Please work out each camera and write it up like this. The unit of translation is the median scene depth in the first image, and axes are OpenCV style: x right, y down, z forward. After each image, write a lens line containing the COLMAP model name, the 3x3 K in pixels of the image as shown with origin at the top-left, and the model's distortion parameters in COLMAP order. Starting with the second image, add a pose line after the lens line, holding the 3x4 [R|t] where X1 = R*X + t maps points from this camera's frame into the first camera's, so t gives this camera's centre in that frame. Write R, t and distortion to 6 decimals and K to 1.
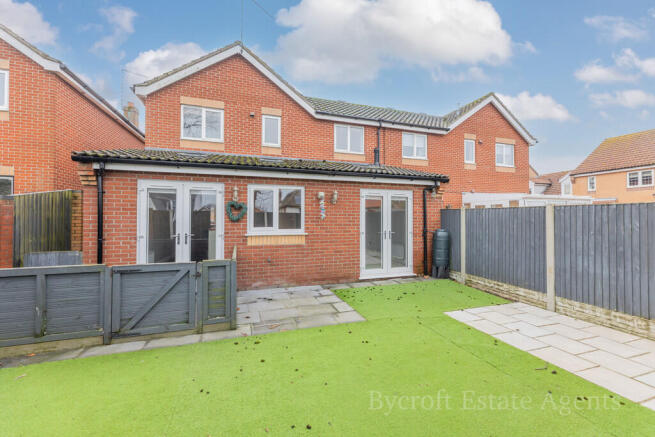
lens RADIAL K [[271.1, 0, 328.5], [0, 271.1, 209.6], [0, 0, 1]] dist [0.000157, 0.000052]
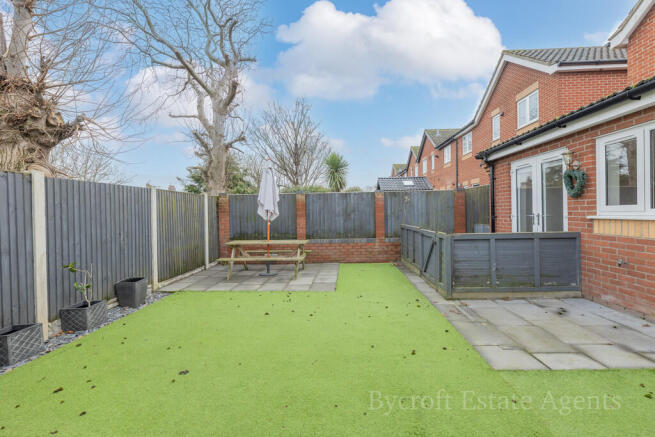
lens RADIAL K [[296.5, 0, 327.5], [0, 296.5, 218.5], [0, 0, 1]] dist [-0.001163, -0.000034]
pose [[-0.384043, 0.019437, -0.923111, 0.658925], [0.038970, 0.999229, 0.004827, 0.075012], [0.922492, -0.034120, -0.384504, 0.754263]]
